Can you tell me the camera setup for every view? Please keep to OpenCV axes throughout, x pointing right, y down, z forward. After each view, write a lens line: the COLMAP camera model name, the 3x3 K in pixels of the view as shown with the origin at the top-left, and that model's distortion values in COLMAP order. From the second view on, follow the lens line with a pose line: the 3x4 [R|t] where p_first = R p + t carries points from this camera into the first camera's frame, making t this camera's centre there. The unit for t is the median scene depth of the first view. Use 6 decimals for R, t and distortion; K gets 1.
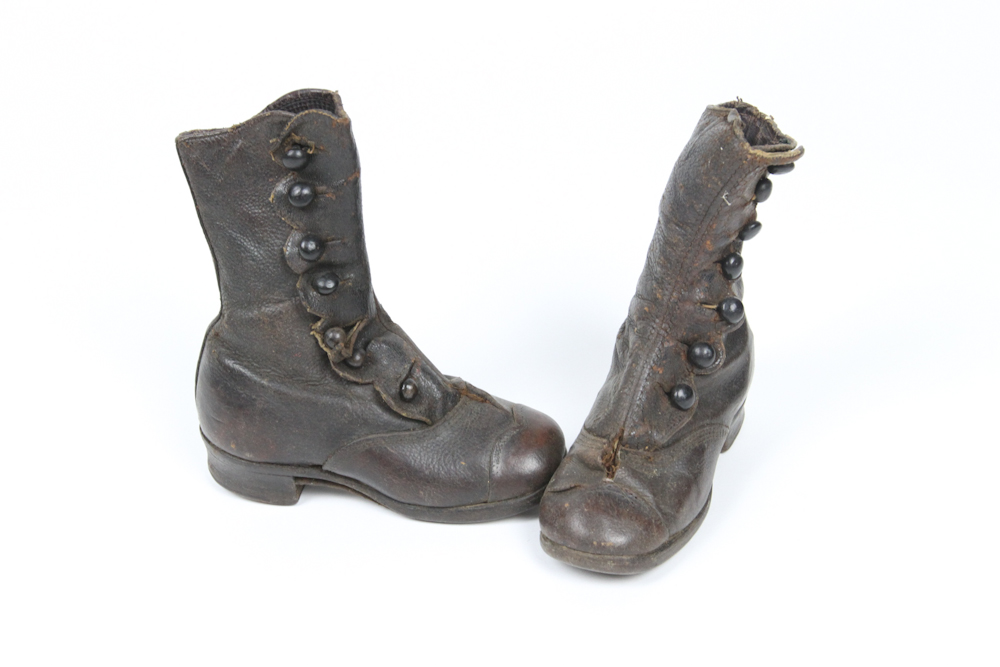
lens RADIAL K [[1518.7, 0, 500.0], [0, 1518.7, 333.5], [0, 0, 1]] dist [0.010564, 0.048257]
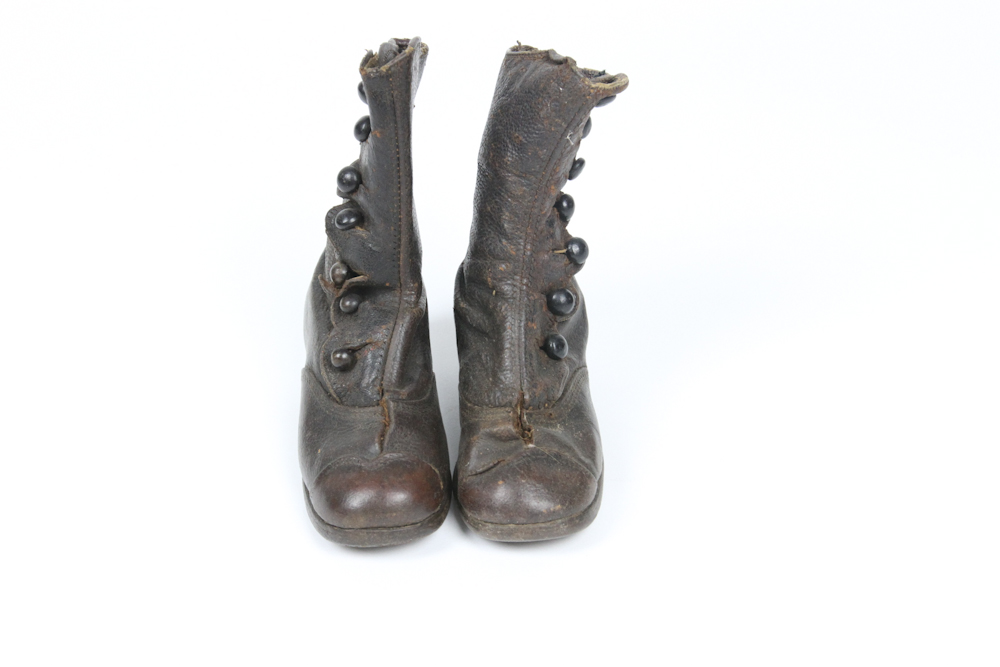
lens RADIAL K [[1518.7, 0, 500.0], [0, 1518.7, 333.5], [0, 0, 1]] dist [0.010564, 0.048257]
pose [[0.893224, -0.238352, 0.381234, -0.291844], [0.236190, 0.970248, 0.053224, -0.028578], [-0.382578, 0.042503, 0.922945, 0.109085]]
